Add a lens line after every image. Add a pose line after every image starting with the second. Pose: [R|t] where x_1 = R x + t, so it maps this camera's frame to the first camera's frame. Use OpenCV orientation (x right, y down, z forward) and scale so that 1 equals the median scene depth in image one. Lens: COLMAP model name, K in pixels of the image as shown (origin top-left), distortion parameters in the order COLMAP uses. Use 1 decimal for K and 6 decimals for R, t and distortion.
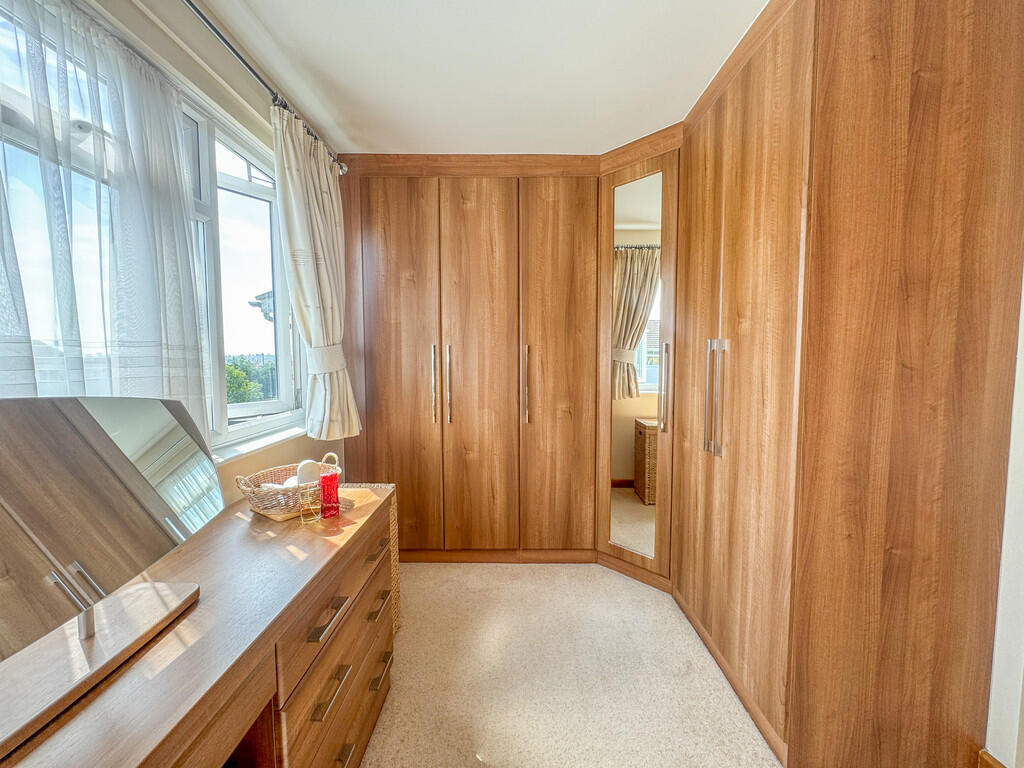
lens RADIAL K [[419.5, 0, 507.6], [0, 419.5, 384.9], [0, 0, 1]] dist [-0.004759, 0.000477]
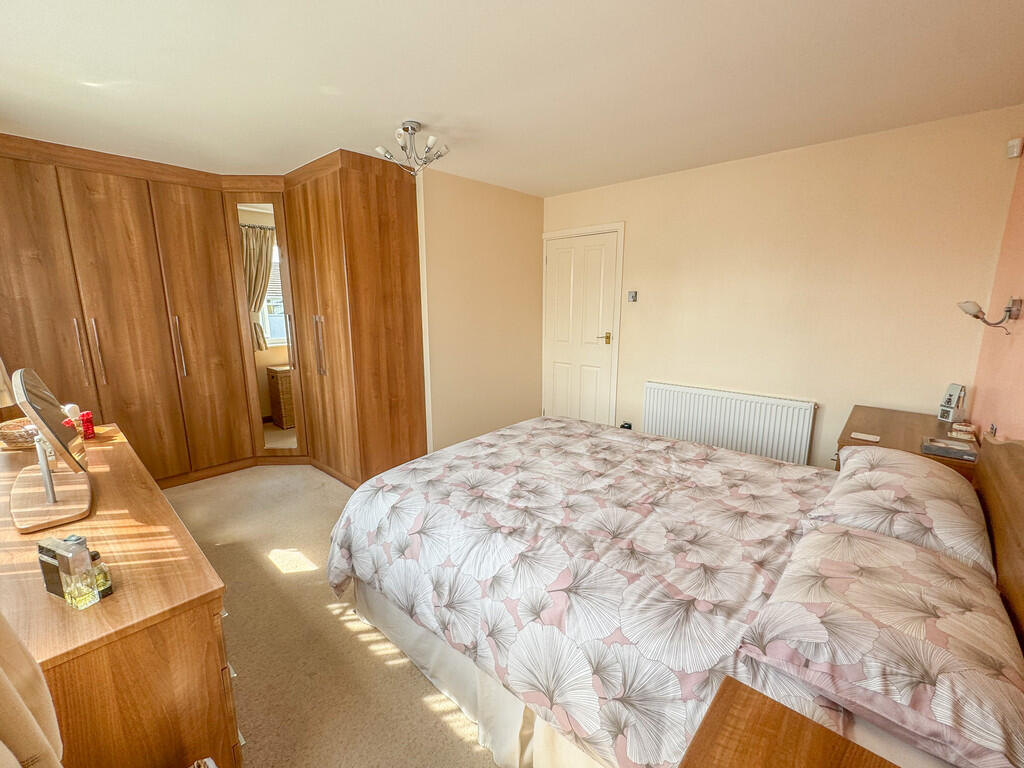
lens RADIAL K [[419.5, 0, 508.4], [0, 419.5, 380.2], [0, 0, 1]] dist [-0.004759, 0.000477]
pose [[0.658536, -0.136287, 0.740105, -0.265330], [0.053504, 0.989455, 0.134596, -0.018892], [-0.750644, -0.049038, 0.658884, -0.642462]]
